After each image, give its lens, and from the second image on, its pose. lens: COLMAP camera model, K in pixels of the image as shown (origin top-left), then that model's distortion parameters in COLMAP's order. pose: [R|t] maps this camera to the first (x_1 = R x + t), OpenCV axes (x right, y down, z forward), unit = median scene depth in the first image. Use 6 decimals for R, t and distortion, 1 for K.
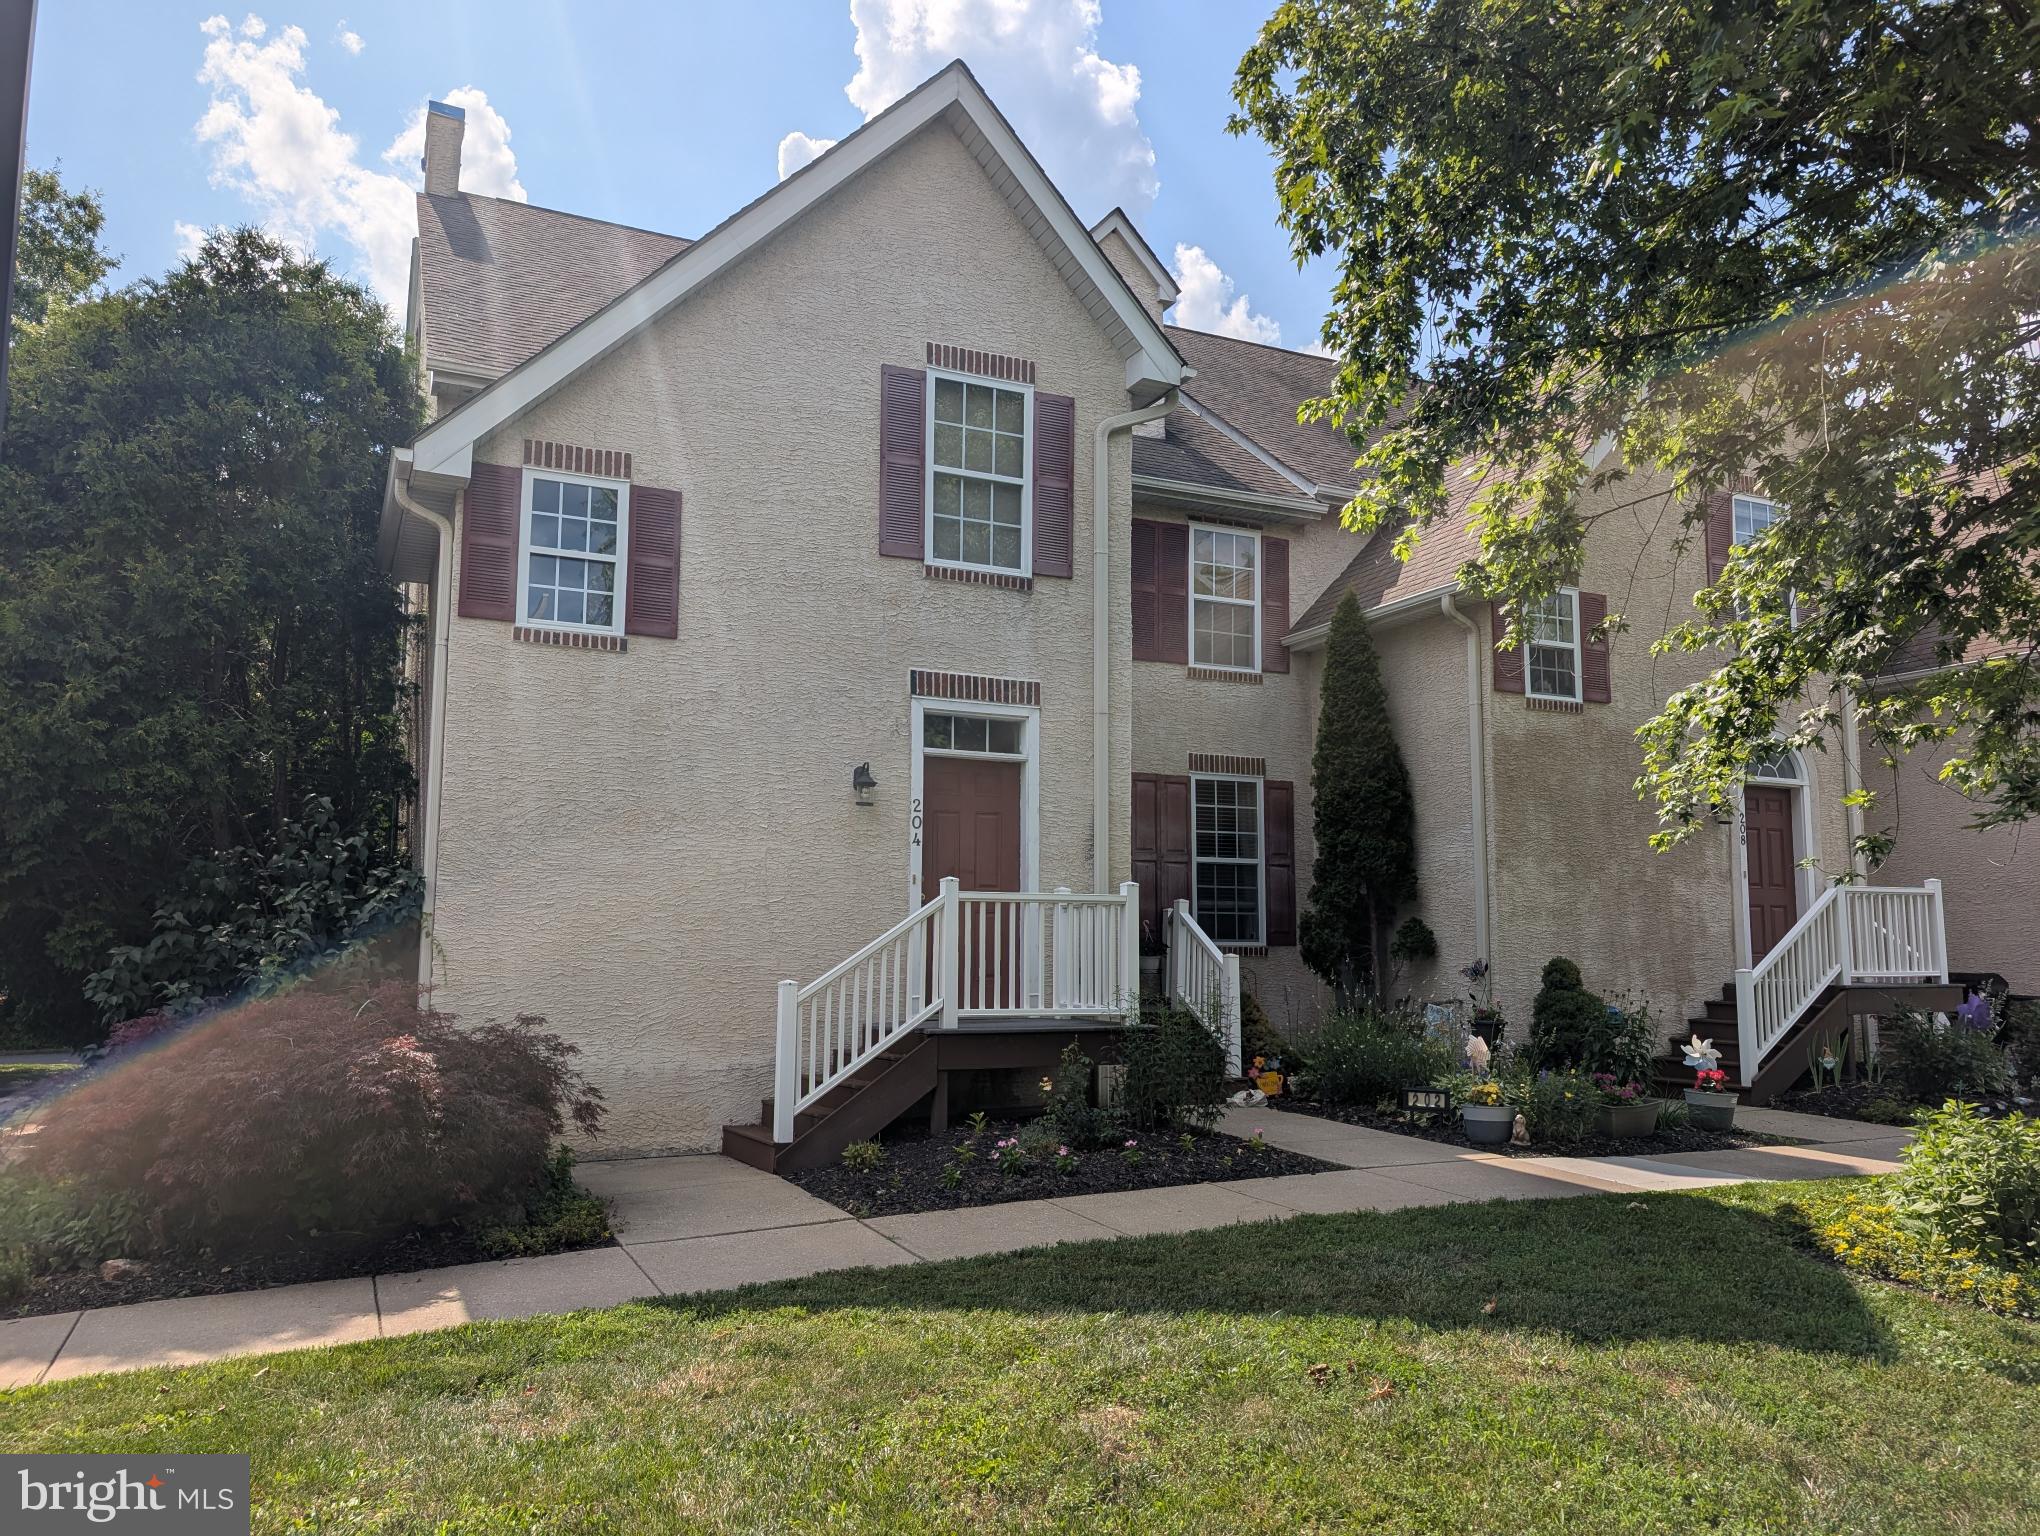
lens RADIAL K [[1491.8, 0, 1020.0], [0, 1491.8, 768.0], [0, 0, 1]] dist [0.024634, -0.043972]
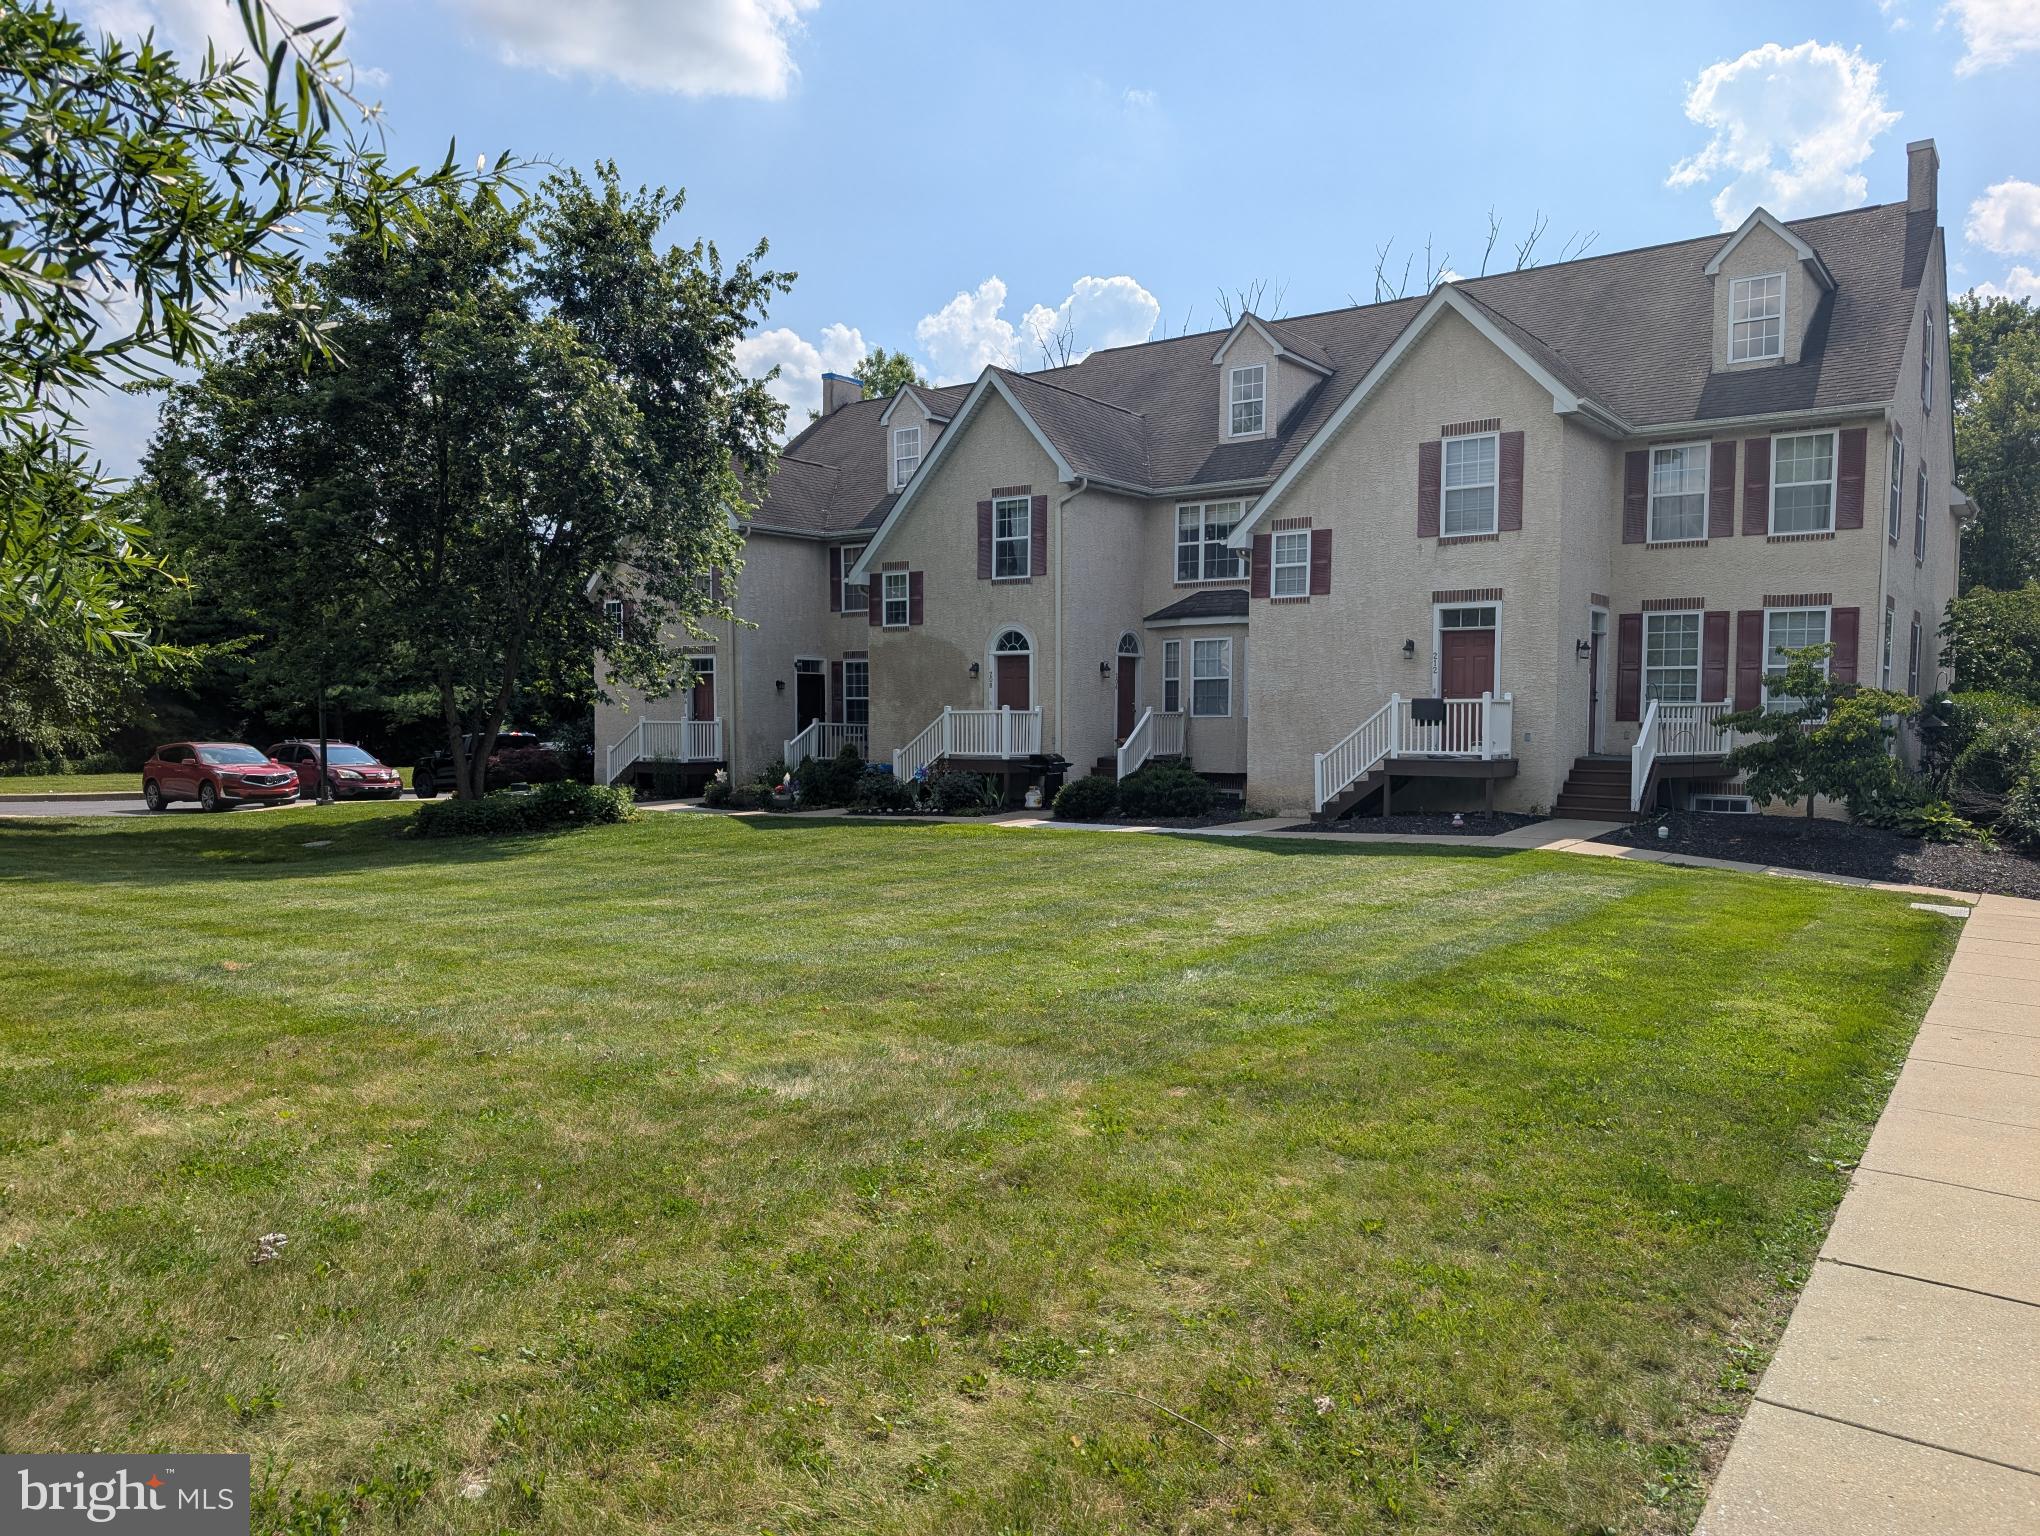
lens RADIAL K [[1491.8, 0, 1020.0], [0, 1491.8, 768.0], [0, 0, 1]] dist [0.024634, -0.043972]
pose [[0.439238, 0.019318, -0.898163, 1.540651], [0.099121, 0.992623, 0.069823, -0.023377], [0.892886, -0.119696, 0.434083, -0.450936]]
